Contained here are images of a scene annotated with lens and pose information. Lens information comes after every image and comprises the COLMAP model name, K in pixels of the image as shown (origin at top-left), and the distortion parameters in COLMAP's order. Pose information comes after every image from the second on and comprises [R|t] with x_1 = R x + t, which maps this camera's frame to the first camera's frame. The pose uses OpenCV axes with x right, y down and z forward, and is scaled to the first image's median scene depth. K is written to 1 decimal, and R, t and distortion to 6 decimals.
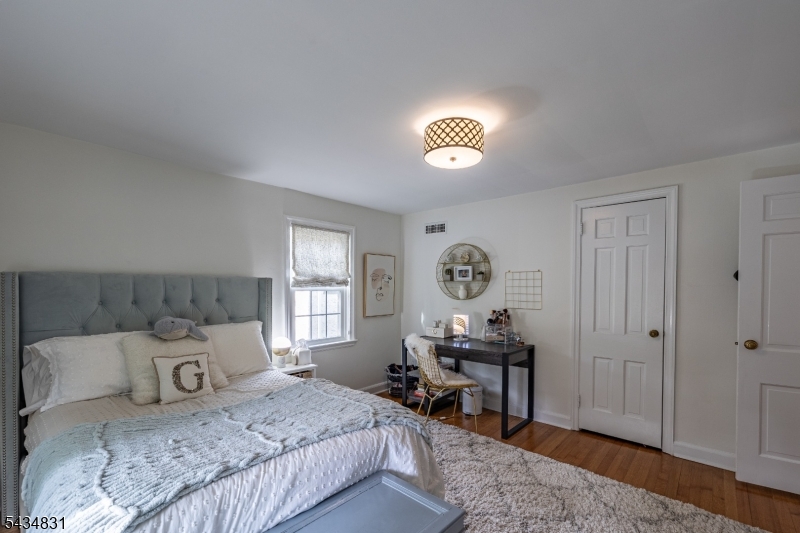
lens RADIAL K [[354.8, 0, 401.8], [0, 354.8, 289.5], [0, 0, 1]] dist [0.000239, -0.000015]
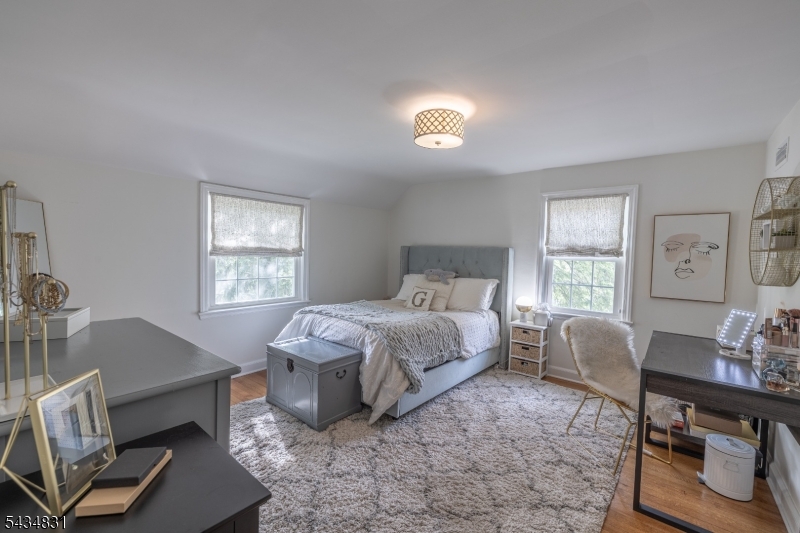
lens RADIAL K [[349.5, 0, 404.1], [0, 349.5, 264.5], [0, 0, 1]] dist [-0.000888, -0.000164]
pose [[0.025693, 0.035272, -0.999047, 0.774636], [-0.033320, 0.998852, 0.034409, -0.002732], [0.999114, 0.032404, 0.026839, 0.516410]]
